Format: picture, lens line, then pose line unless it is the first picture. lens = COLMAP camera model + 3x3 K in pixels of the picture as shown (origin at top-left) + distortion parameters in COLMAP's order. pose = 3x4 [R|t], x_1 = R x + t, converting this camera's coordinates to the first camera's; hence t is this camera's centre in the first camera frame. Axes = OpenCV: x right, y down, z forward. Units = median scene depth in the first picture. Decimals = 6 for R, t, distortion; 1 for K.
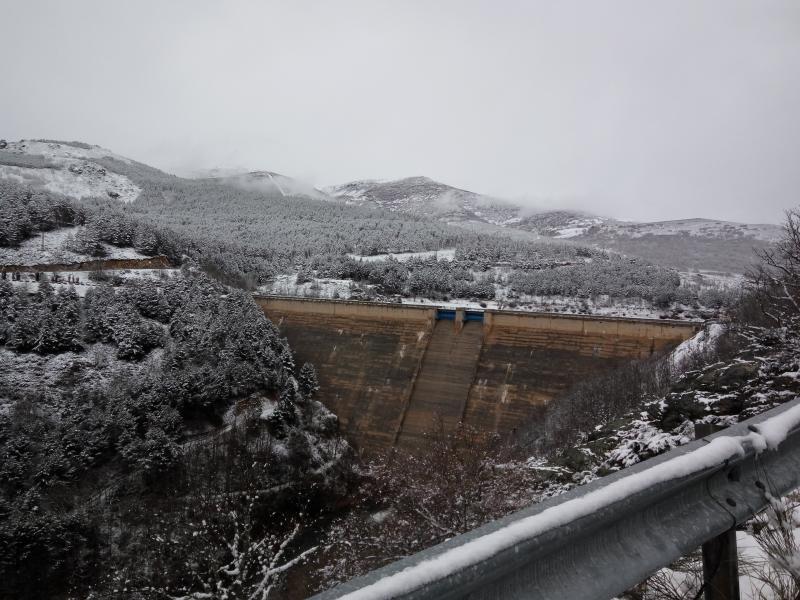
lens RADIAL K [[637.9, 0, 402.6], [0, 637.9, 301.0], [0, 0, 1]] dist [0.100382, -0.128665]
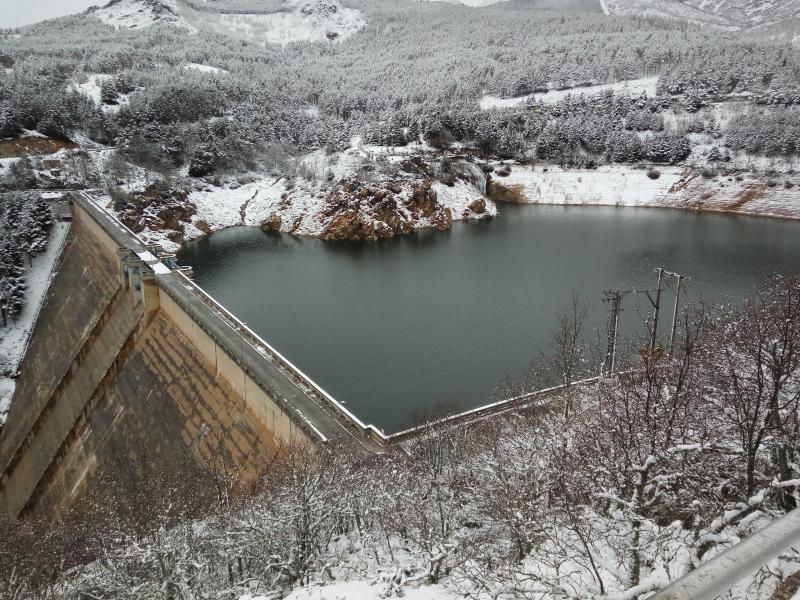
lens RADIAL K [[637.9, 0, 397.2], [0, 637.9, 303.0], [0, 0, 1]] dist [0.100382, -0.128665]
pose [[0.850425, 0.109112, -0.514657, 0.228495], [0.027234, 0.967814, 0.250187, -0.033267], [0.525391, -0.226781, 0.820082, 0.307309]]
